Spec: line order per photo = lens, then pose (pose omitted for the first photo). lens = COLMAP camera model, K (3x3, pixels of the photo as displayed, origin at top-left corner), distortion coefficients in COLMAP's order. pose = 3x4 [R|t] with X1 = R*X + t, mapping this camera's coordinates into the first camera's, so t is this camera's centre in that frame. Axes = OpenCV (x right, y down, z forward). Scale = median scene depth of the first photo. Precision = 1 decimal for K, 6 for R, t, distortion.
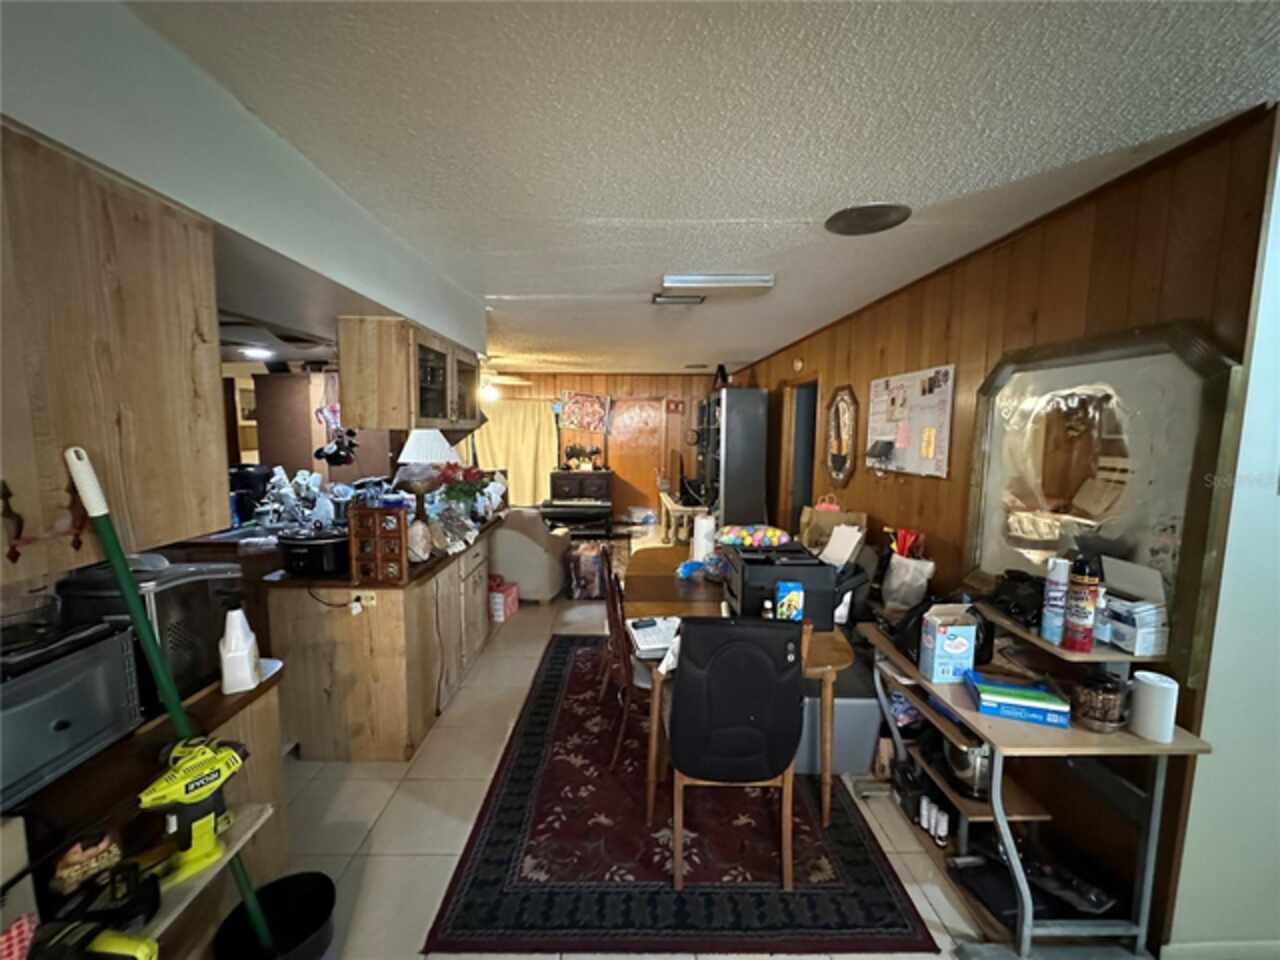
lens RADIAL K [[516.5, 0, 637.5], [0, 516.5, 480.3], [0, 0, 1]] dist [-0.001551, -0.000107]
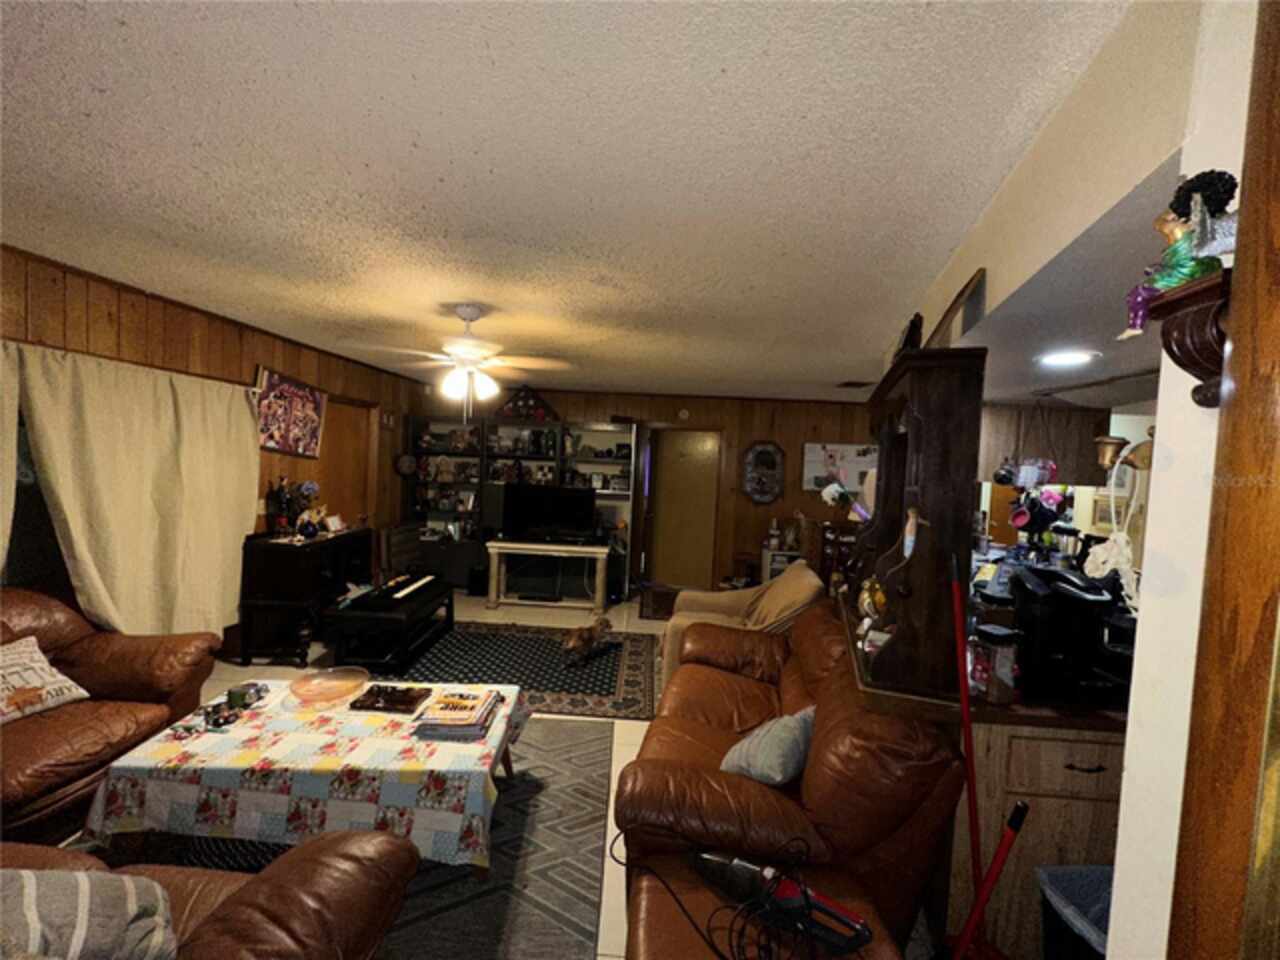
lens RADIAL K [[516.5, 0, 632.9], [0, 516.5, 480.8], [0, 0, 1]] dist [-0.001551, -0.000107]
pose [[0.039837, -0.041995, 0.998323, -0.597556], [0.058509, 0.997500, 0.039625, -0.070640], [-0.997492, 0.056833, 0.042195, 0.652512]]
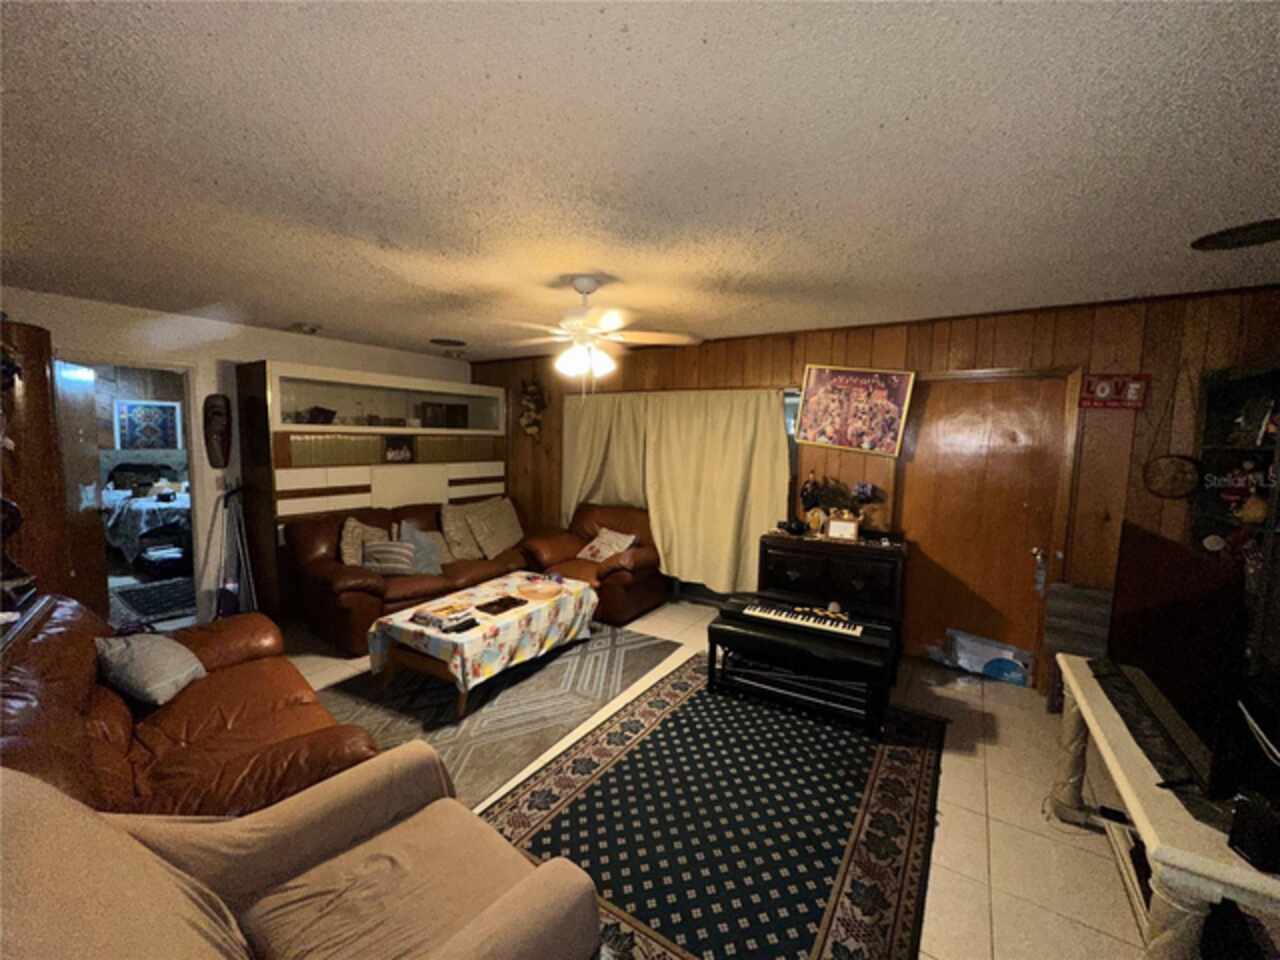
lens RADIAL K [[516.5, 0, 635.2], [0, 516.5, 475.7], [0, 0, 1]] dist [-0.001551, -0.000107]
pose [[0.832209, 0.055245, -0.551702, -0.003872], [-0.071373, 0.997419, -0.007784, -0.055335], [0.549849, 0.045854, 0.834005, 0.508122]]
